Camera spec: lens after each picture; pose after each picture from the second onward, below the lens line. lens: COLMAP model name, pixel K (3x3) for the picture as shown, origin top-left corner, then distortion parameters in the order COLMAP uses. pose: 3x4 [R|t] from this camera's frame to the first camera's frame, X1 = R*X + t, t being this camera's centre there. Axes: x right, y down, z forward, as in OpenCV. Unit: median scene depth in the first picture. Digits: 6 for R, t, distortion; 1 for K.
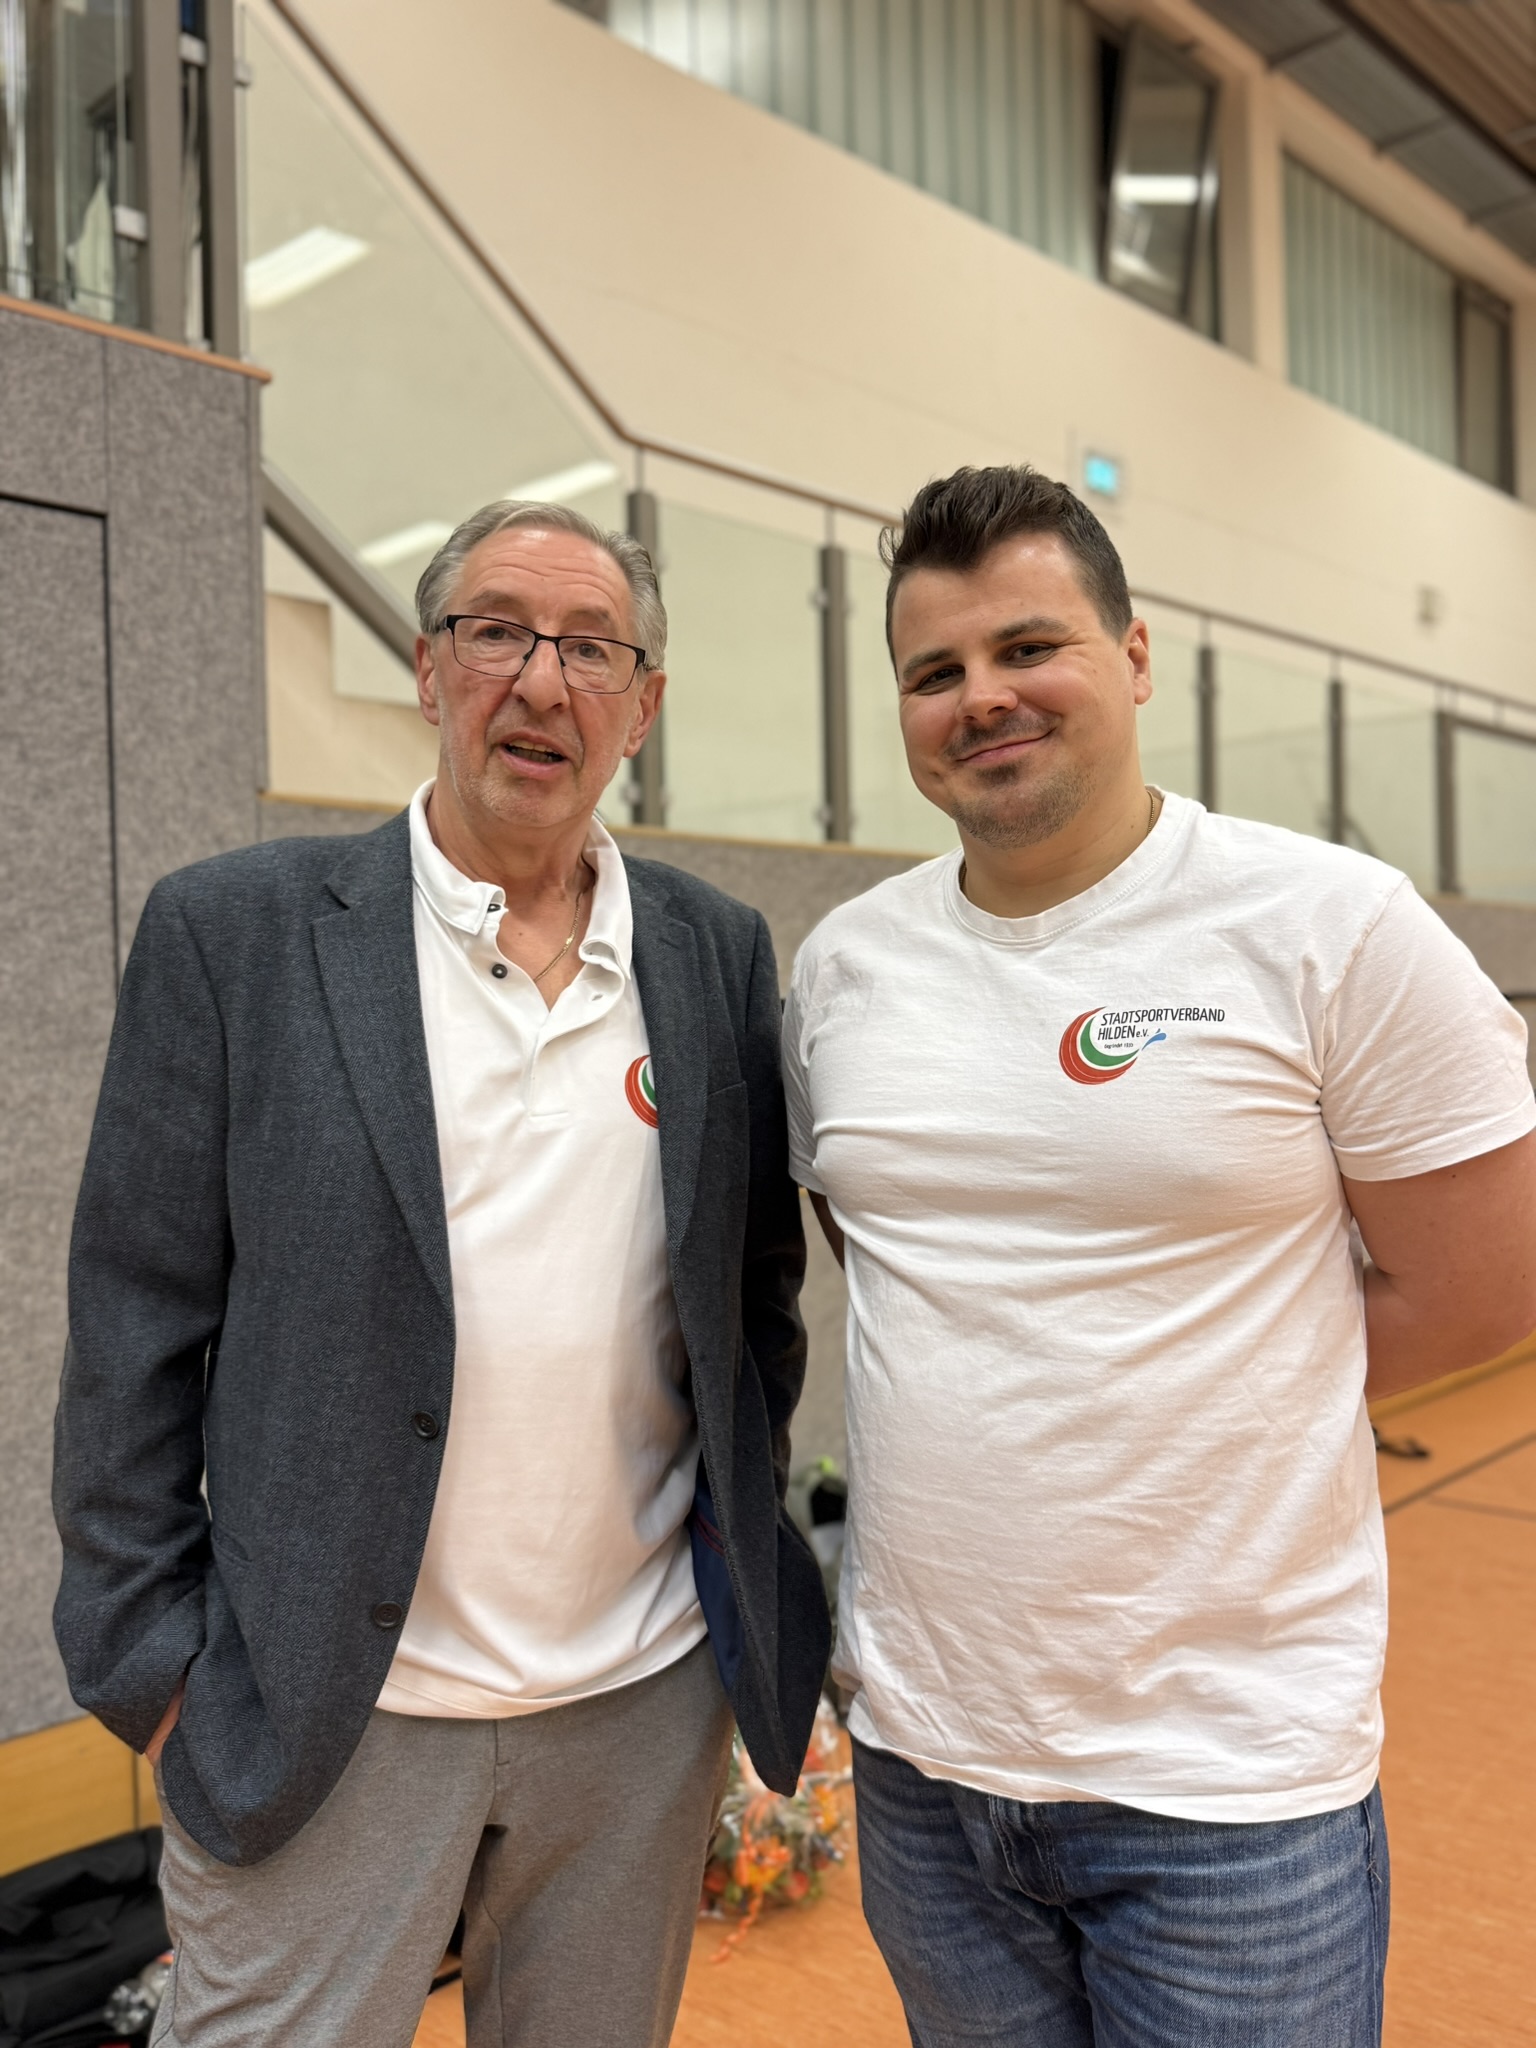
lens RADIAL K [[1784.8, 0, 768.0], [0, 1784.8, 1024.0], [0, 0, 1]] dist [-0.008850, -0.017256]
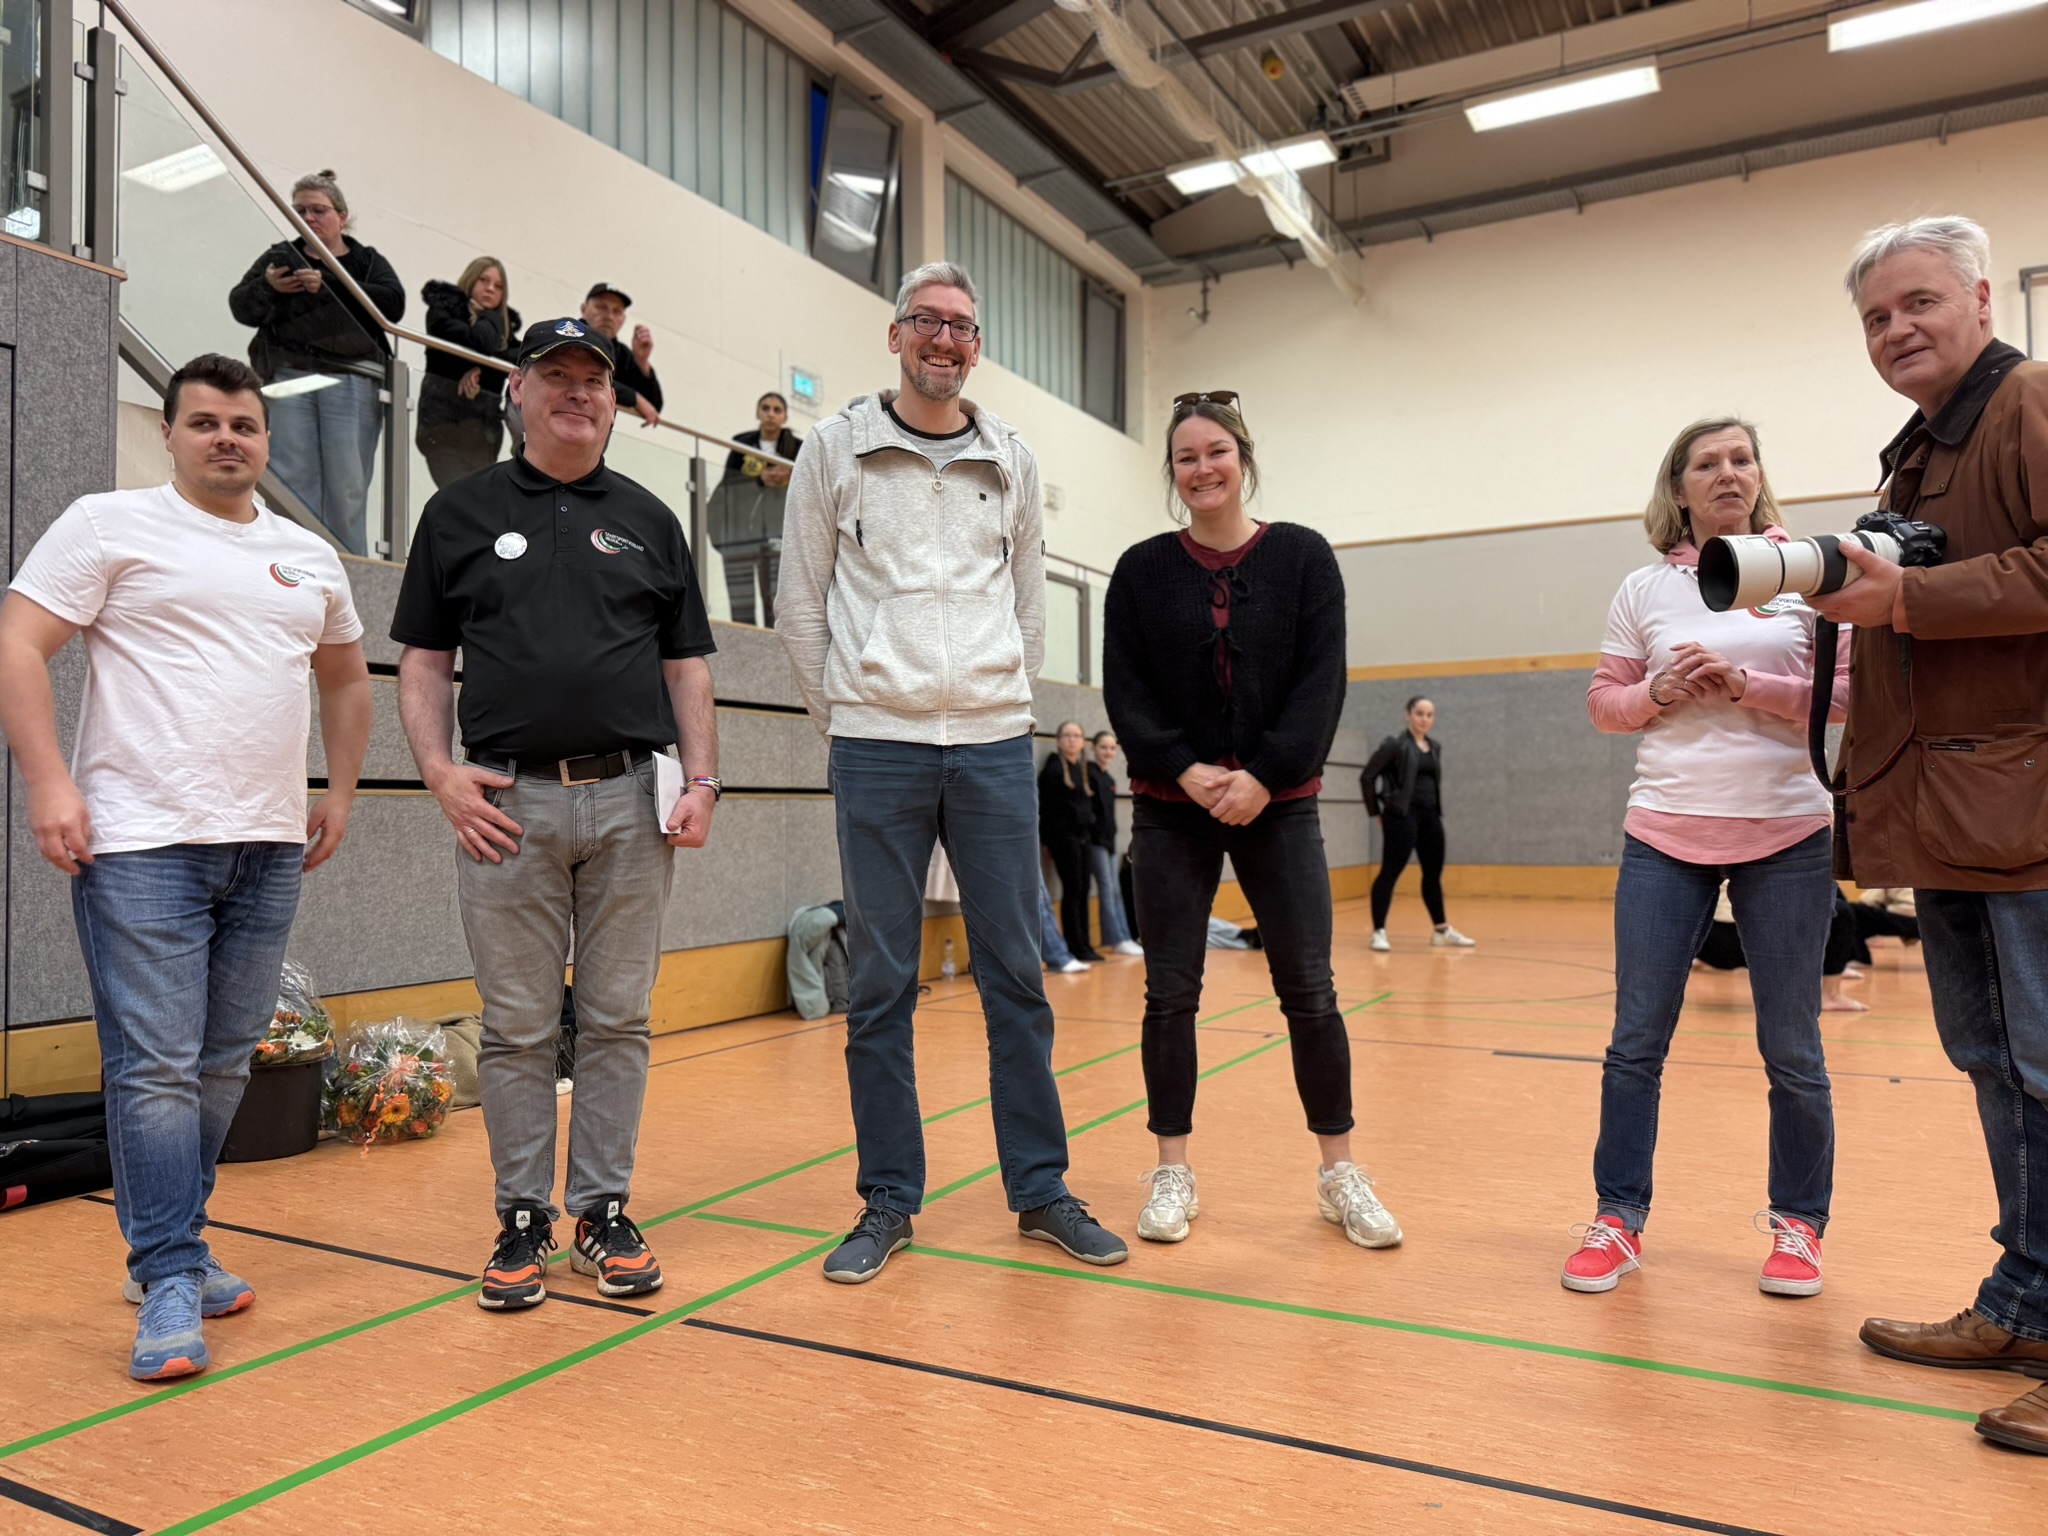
lens RADIAL K [[1435.7, 0, 1024.0], [0, 1435.7, 768.0], [0, 0, 1]] dist [0.052496, -0.055032]
pose [[0.965627, 0.023168, 0.258897, 0.216129], [-0.013595, 0.999158, -0.038706, 0.161935], [-0.259576, 0.033856, 0.965129, -0.594950]]
